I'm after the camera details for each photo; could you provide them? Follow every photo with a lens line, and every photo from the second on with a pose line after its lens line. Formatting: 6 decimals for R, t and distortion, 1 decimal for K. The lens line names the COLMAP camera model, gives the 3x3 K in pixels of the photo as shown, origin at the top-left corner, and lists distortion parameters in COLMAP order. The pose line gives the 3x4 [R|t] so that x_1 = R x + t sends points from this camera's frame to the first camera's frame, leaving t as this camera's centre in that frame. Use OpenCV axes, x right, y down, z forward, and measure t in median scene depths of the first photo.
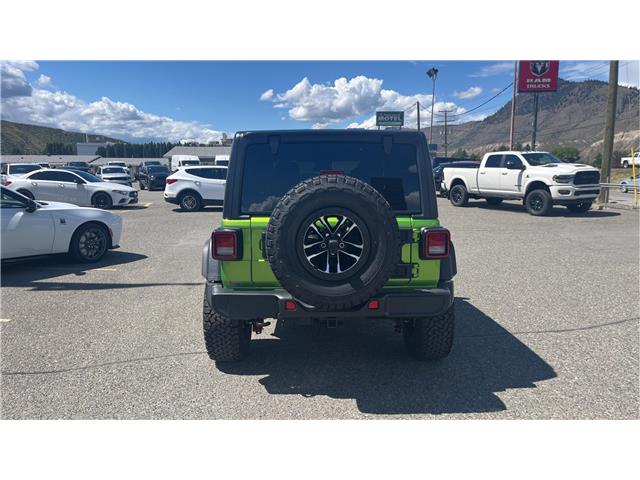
lens RADIAL K [[483.6, 0, 322.0], [0, 483.6, 237.9], [0, 0, 1]] dist [0.054334, -0.067705]
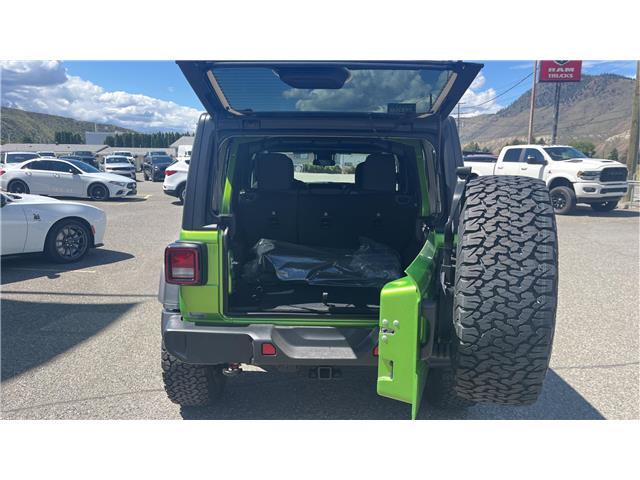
lens RADIAL K [[483.6, 0, 321.6], [0, 483.6, 240.1], [0, 0, 1]] dist [0.054334, -0.067705]
pose [[0.999717, 0.014881, -0.018559, 0.006108], [-0.014499, 0.999684, 0.020530, -0.009757], [0.018859, -0.020255, 0.999617, 0.060319]]
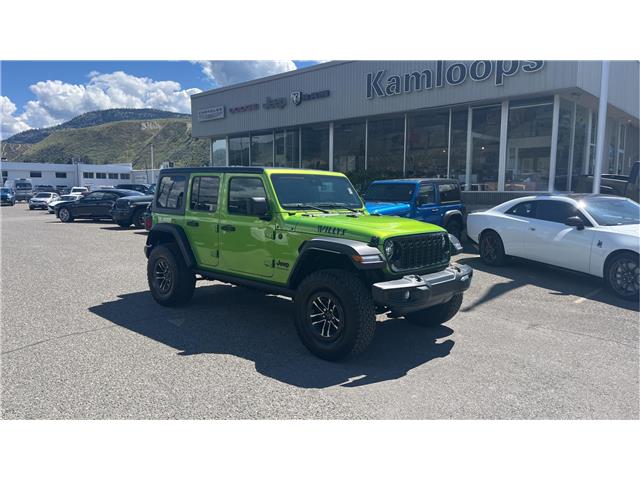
lens RADIAL K [[483.6, 0, 319.8], [0, 483.6, 244.5], [0, 0, 1]] dist [0.054334, -0.067705]
pose [[-0.706438, 0.070520, -0.704253, 0.283294], [-0.100606, 0.974915, 0.198541, -0.090839], [0.700588, 0.211109, -0.681622, 0.694808]]
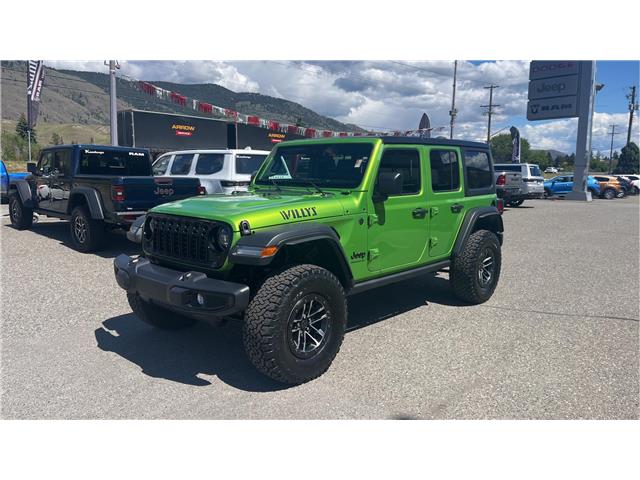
lens RADIAL K [[483.6, 0, 320.2], [0, 483.6, 238.9], [0, 0, 1]] dist [0.054334, -0.067705]
pose [[-0.718919, -0.103585, 0.687333, -0.233452], [0.079774, 0.970004, 0.229625, -0.080375], [-0.690501, 0.219913, -0.689091, 0.643596]]
